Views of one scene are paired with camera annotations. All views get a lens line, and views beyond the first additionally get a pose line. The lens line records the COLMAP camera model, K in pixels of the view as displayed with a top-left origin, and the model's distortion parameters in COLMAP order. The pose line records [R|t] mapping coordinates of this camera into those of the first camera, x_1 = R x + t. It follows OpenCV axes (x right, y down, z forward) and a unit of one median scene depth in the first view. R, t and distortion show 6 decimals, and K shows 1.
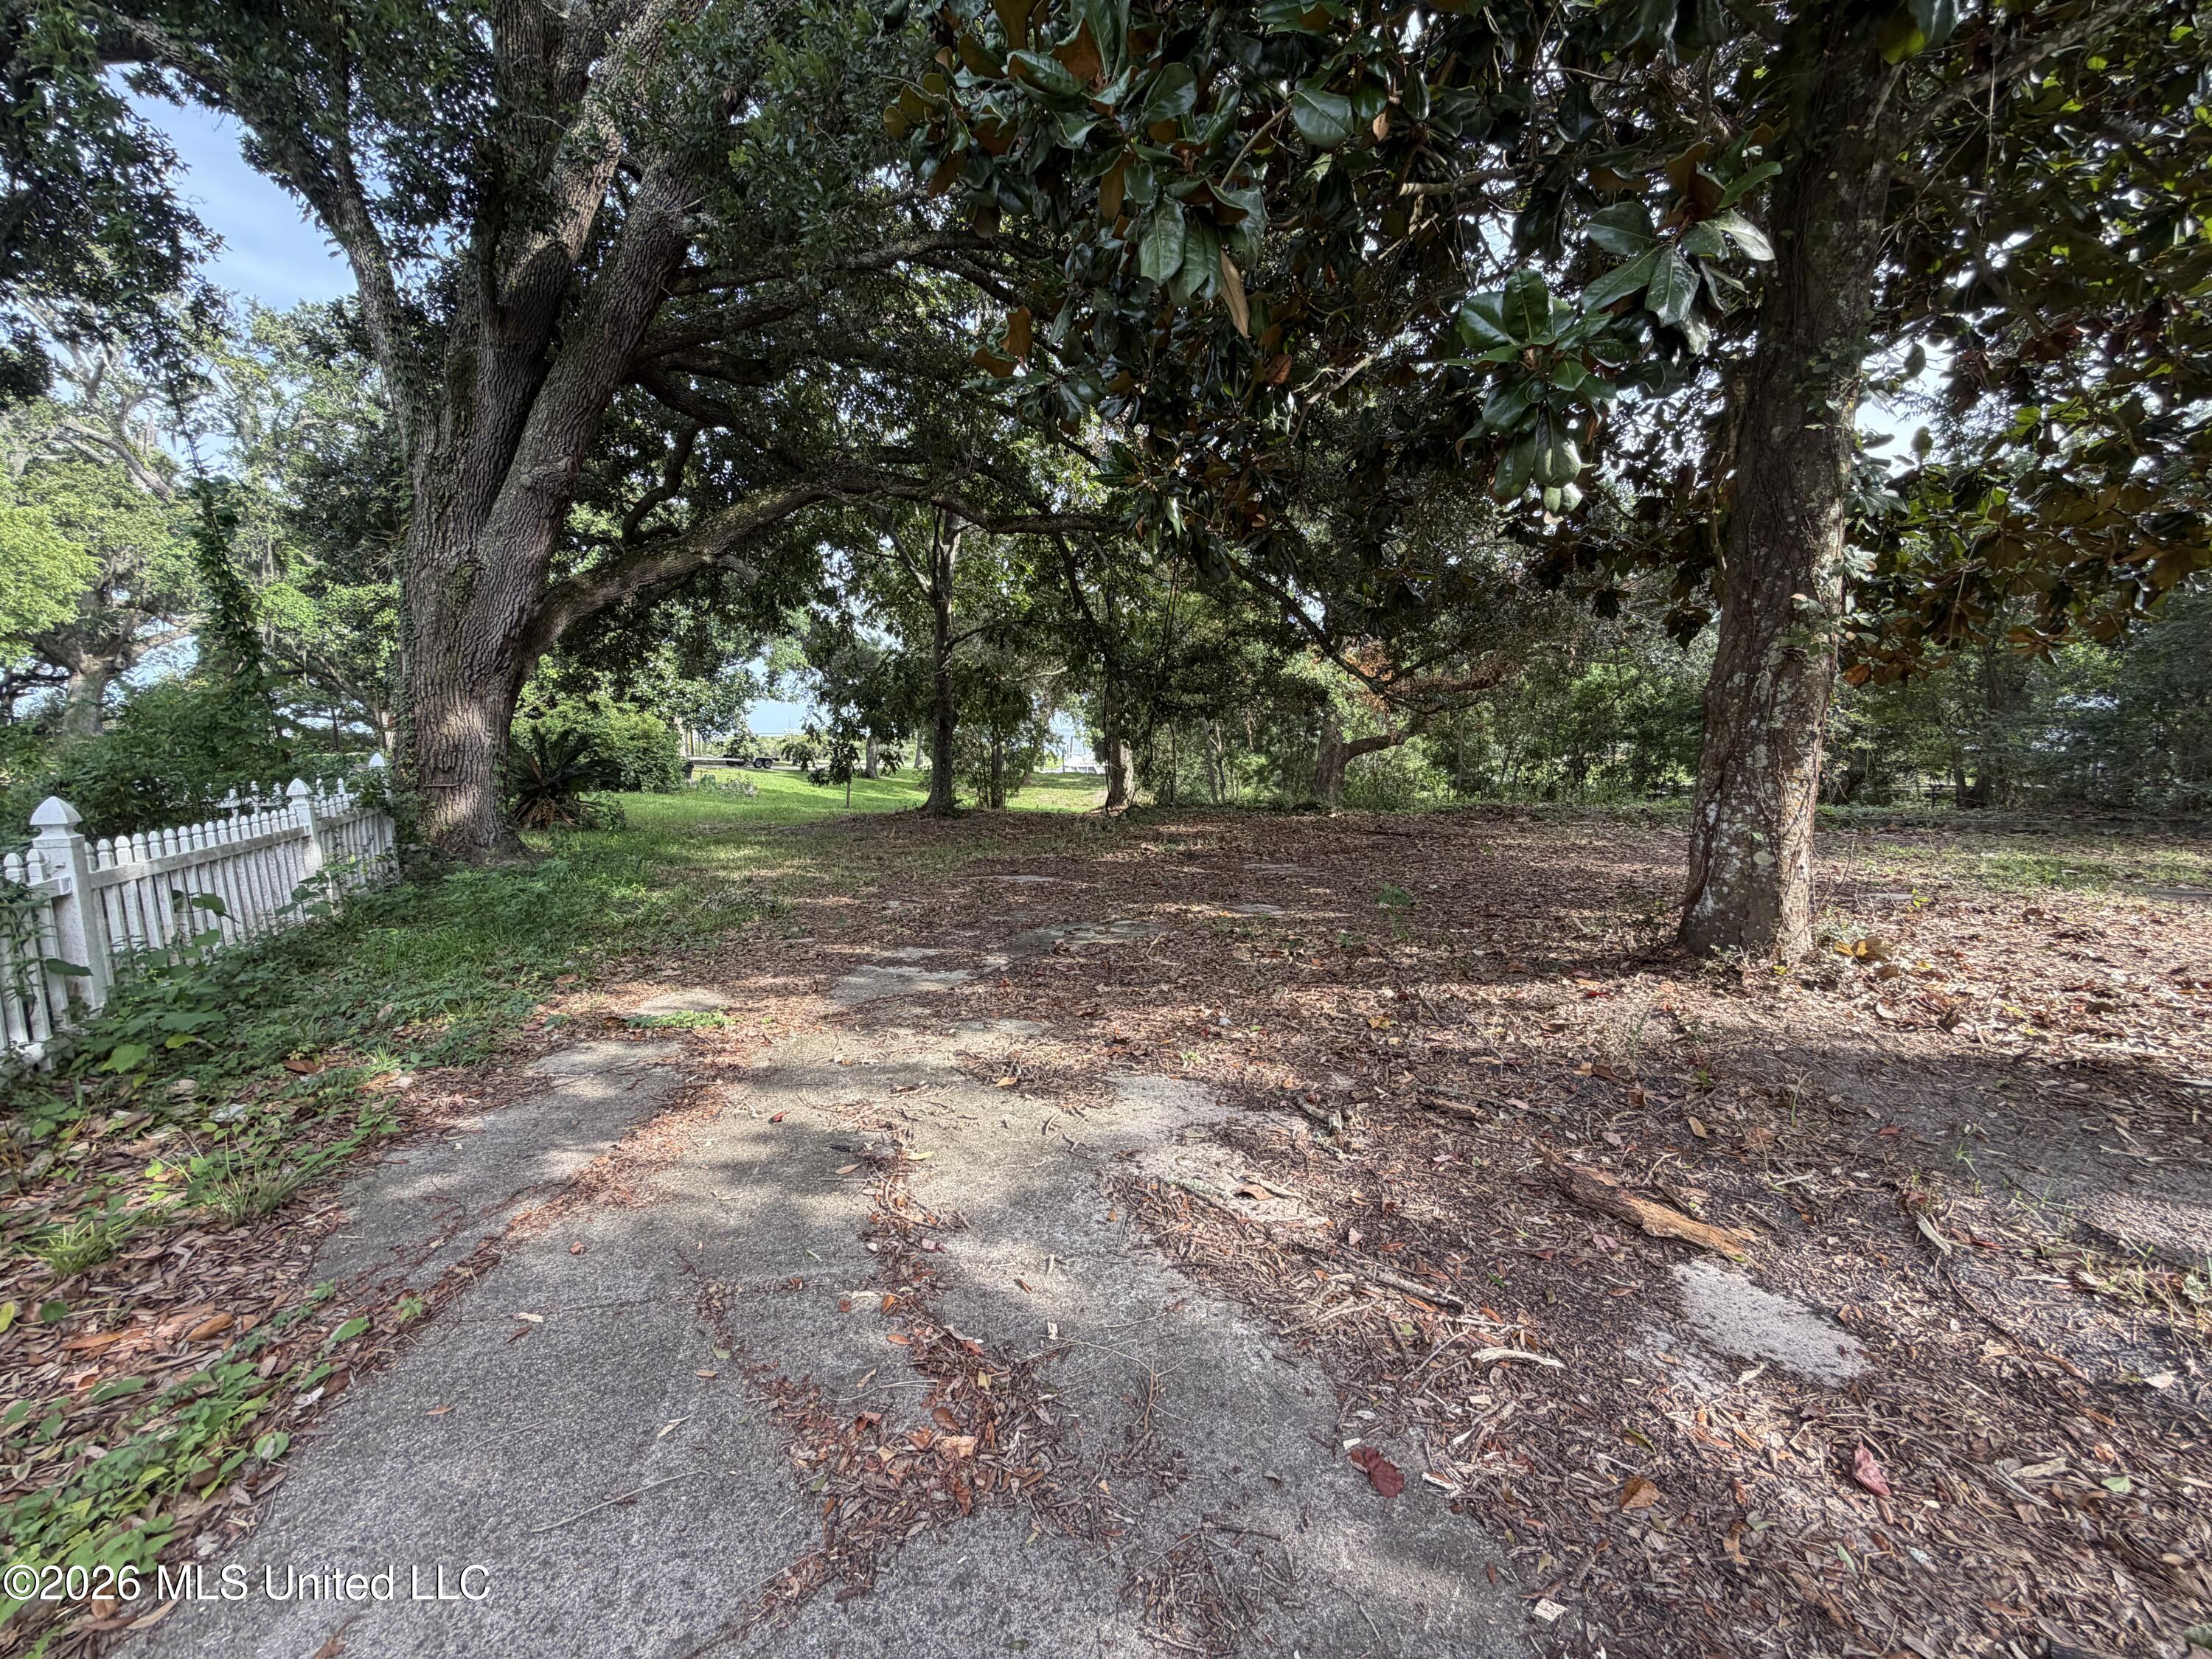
lens RADIAL K [[884.8, 0, 1102.0], [0, 884.8, 827.8], [0, 0, 1]] dist [0.000363, 0.000053]
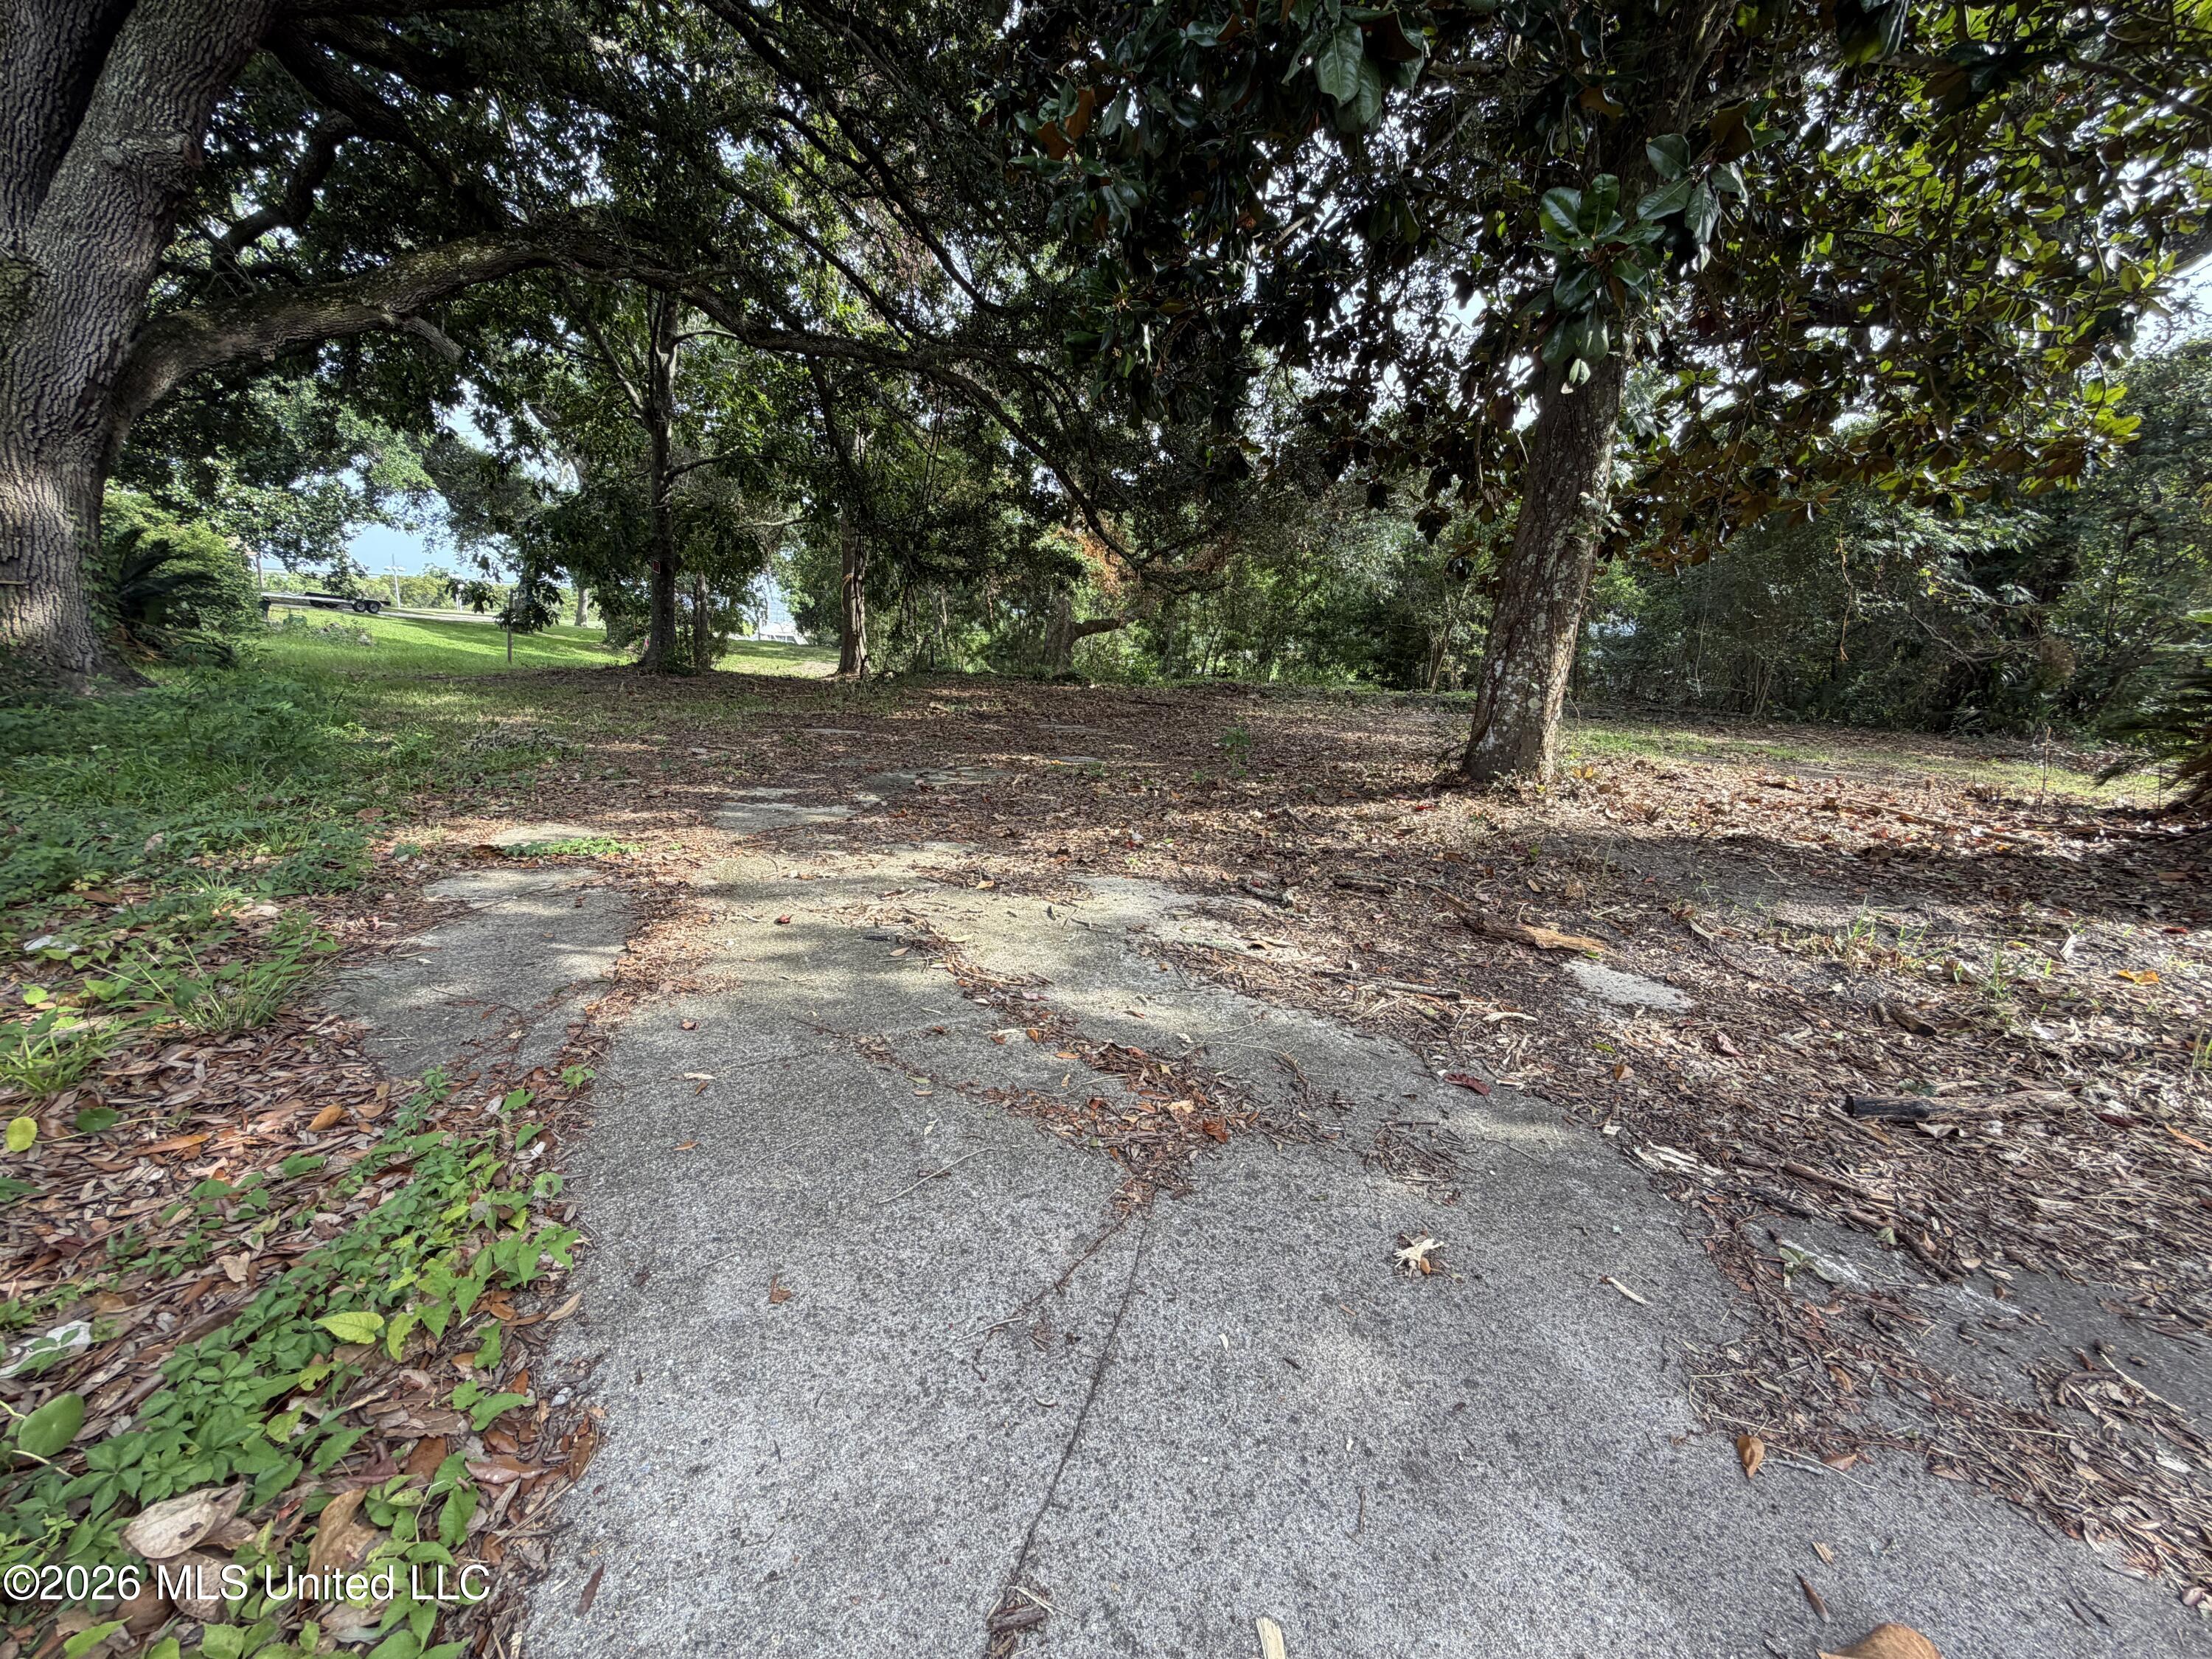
lens RADIAL K [[884.8, 0, 1102.0], [0, 884.8, 827.8], [0, 0, 1]] dist [0.000363, 0.000053]
pose [[0.942949, -0.013639, 0.332657, -0.286181], [-0.029896, 0.991656, 0.125399, 0.073012], [-0.331592, -0.128190, 0.934673, -0.021162]]
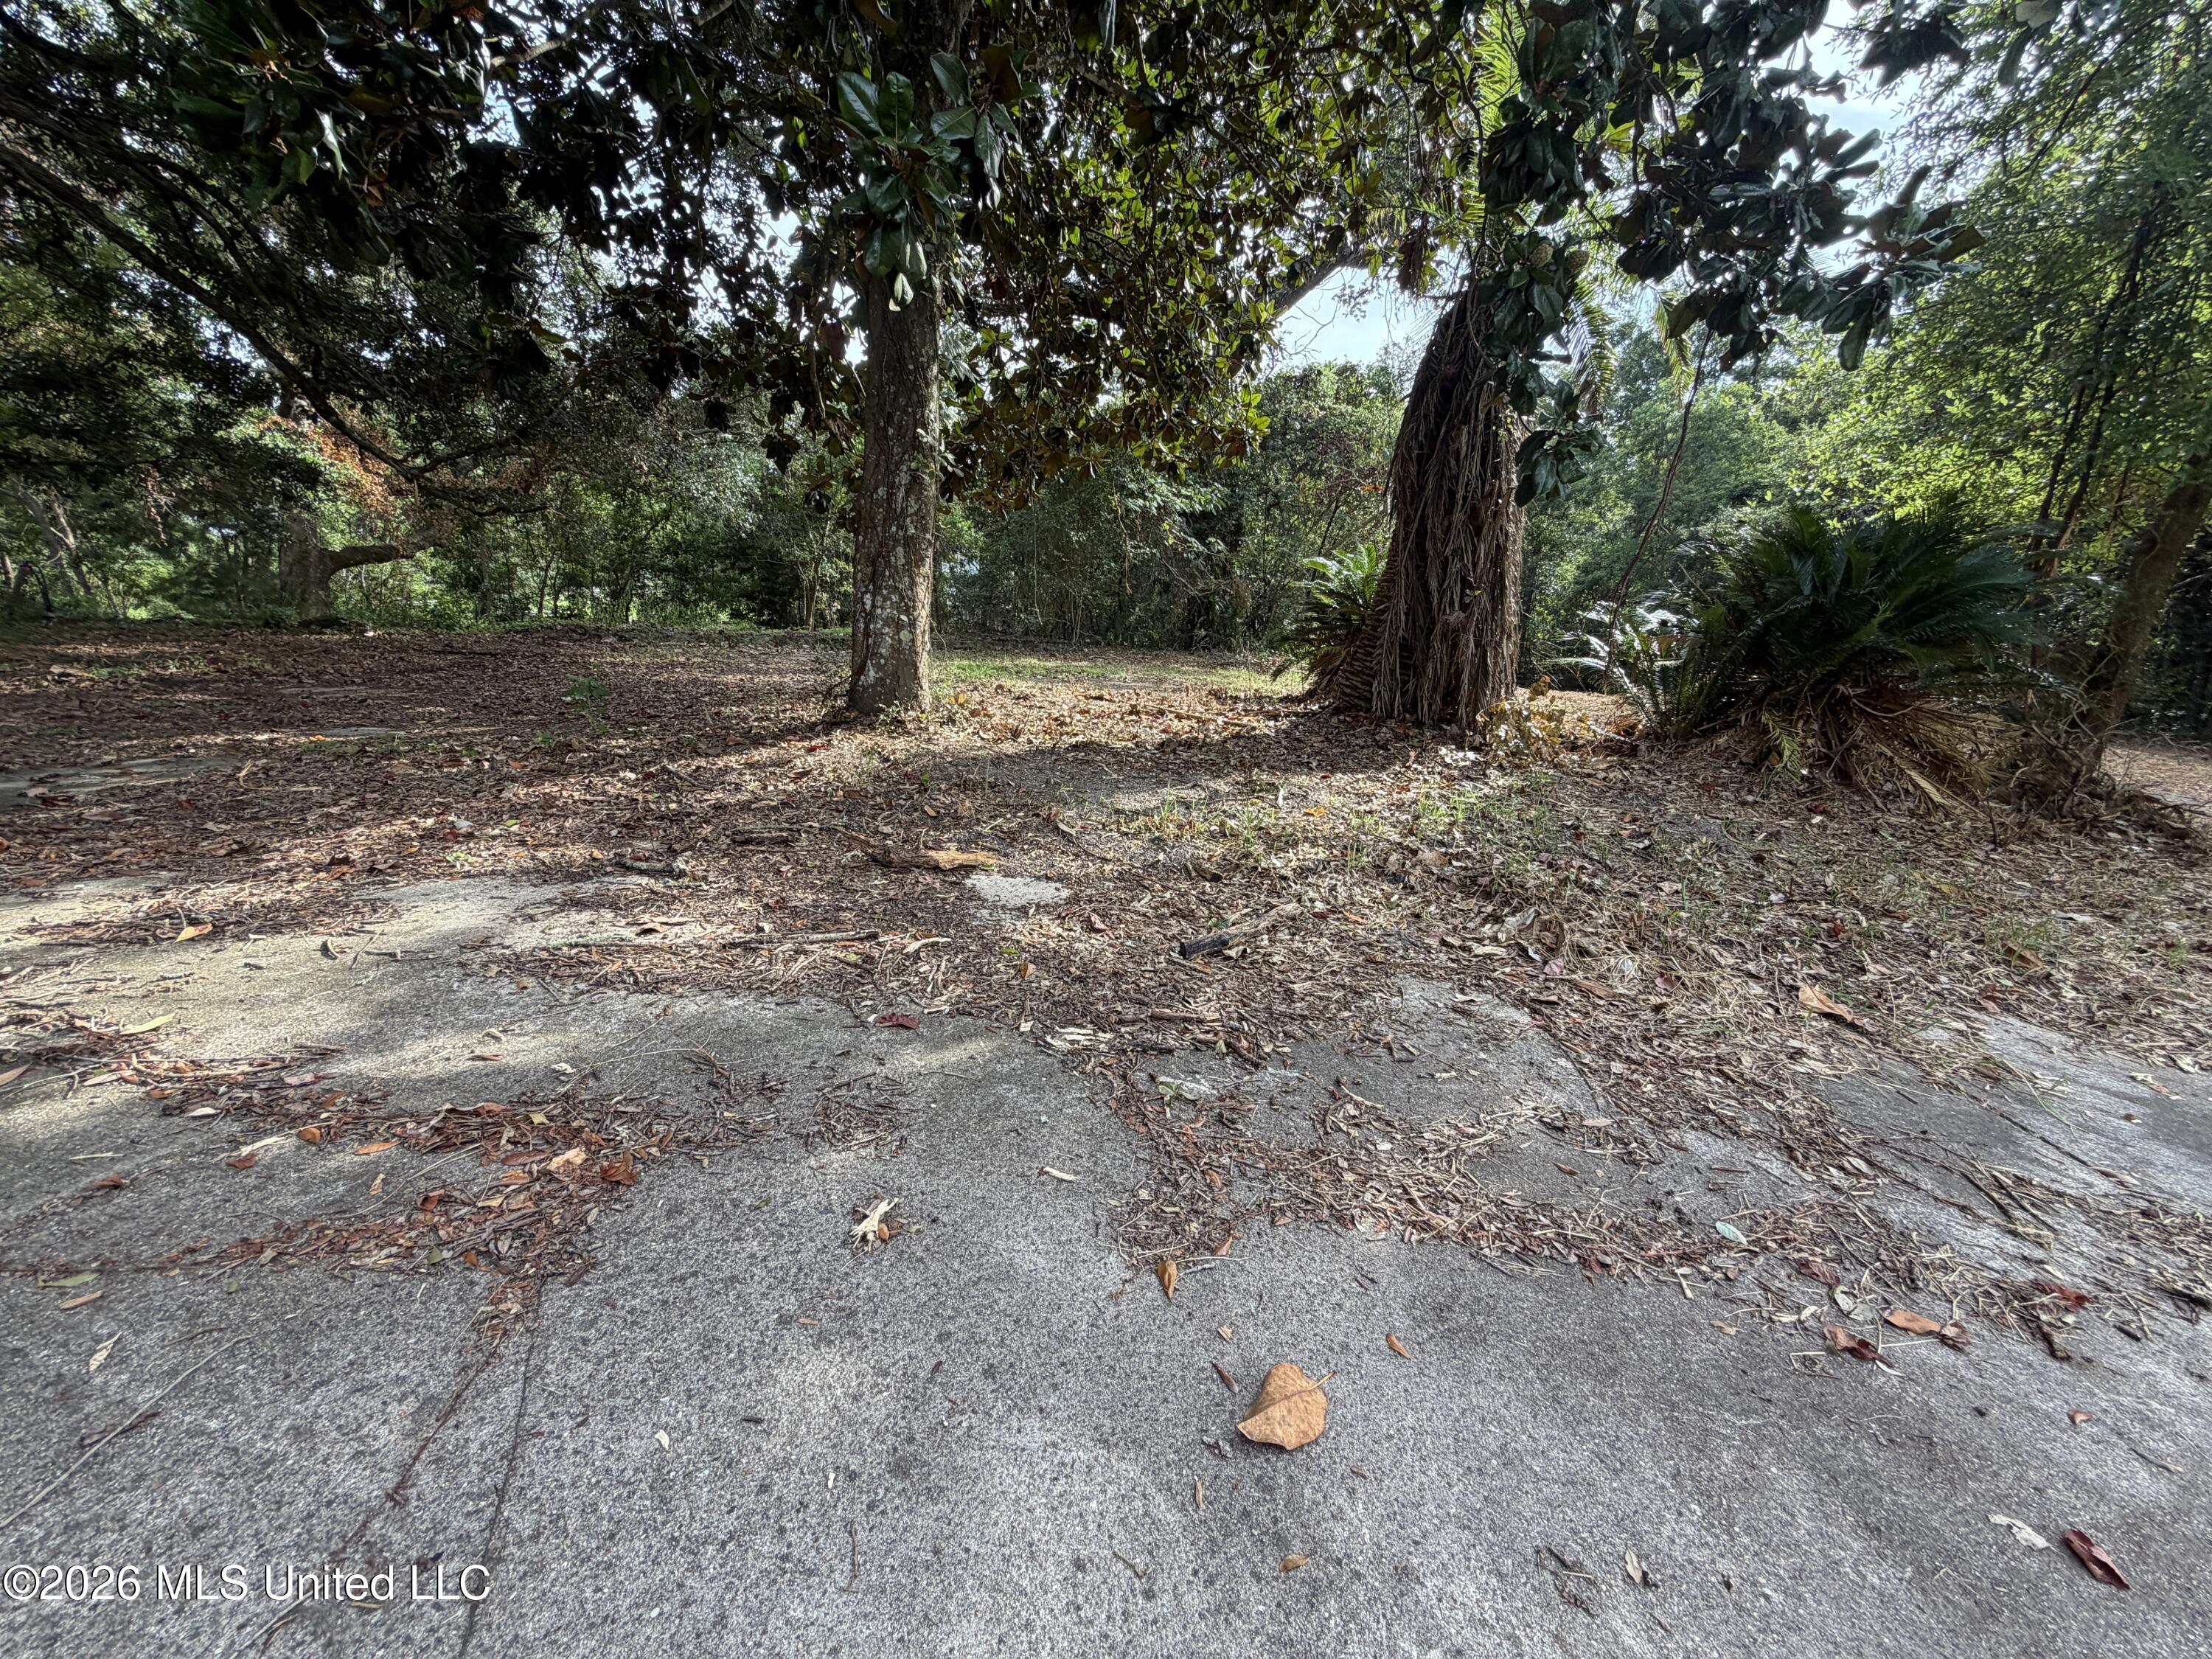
lens RADIAL K [[880.6, 0, 1100.5], [0, 880.6, 831.7], [0, 0, 1]] dist [-0.000190, 0.000149]
pose [[0.540366, -0.173687, 0.823309, -0.248189], [0.020819, 0.980924, 0.193273, 0.075664], [-0.841172, -0.087297, 0.533675, 0.014587]]
